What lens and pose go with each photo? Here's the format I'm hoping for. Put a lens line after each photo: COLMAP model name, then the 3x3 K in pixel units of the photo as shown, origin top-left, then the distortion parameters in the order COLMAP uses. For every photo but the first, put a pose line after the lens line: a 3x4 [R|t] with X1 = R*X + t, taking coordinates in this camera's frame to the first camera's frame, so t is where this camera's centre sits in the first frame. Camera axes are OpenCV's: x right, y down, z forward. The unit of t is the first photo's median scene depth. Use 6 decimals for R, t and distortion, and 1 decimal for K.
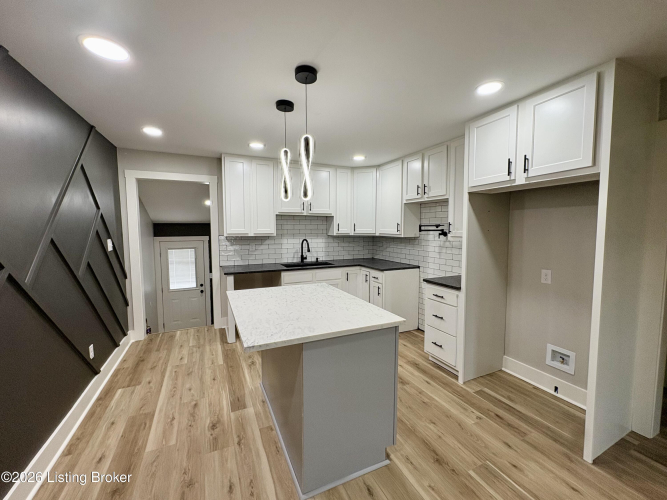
lens RADIAL K [[278.4, 0, 335.2], [0, 278.4, 247.2], [0, 0, 1]] dist [-0.000115, 0.000021]
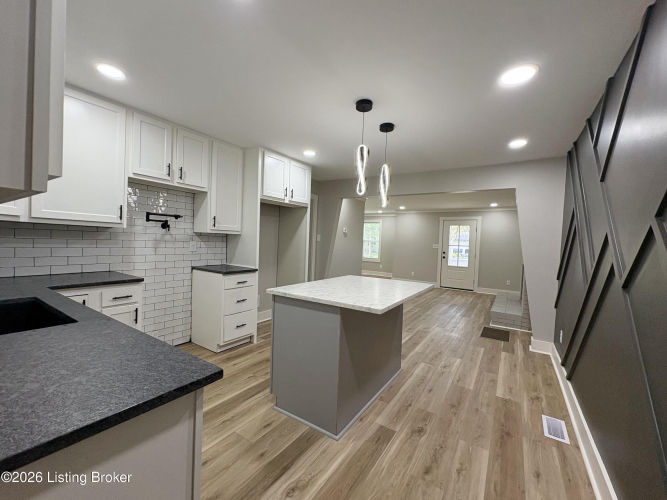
lens RADIAL K [[278.4, 0, 335.2], [0, 278.4, 247.2], [0, 0, 1]] dist [-0.000115, 0.000021]
pose [[-0.536702, -0.034378, 0.843071, -0.653966], [0.021928, 0.998264, 0.054666, -0.017265], [-0.843487, 0.047826, -0.535016, 1.066192]]
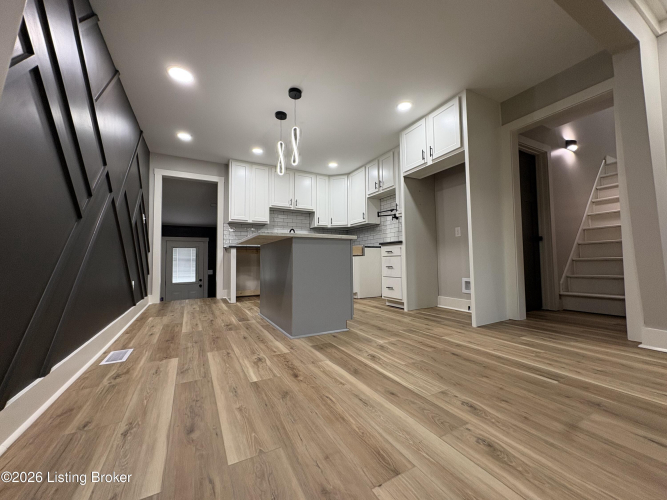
lens RADIAL K [[269.4, 0, 336.1], [0, 269.4, 247.7], [0, 0, 1]] dist [-0.000161, 0.000227]
pose [[0.998112, -0.006299, 0.061094, 0.019802], [0.013685, 0.992527, -0.121252, 0.263483], [-0.059874, 0.121859, 0.990740, -0.271090]]
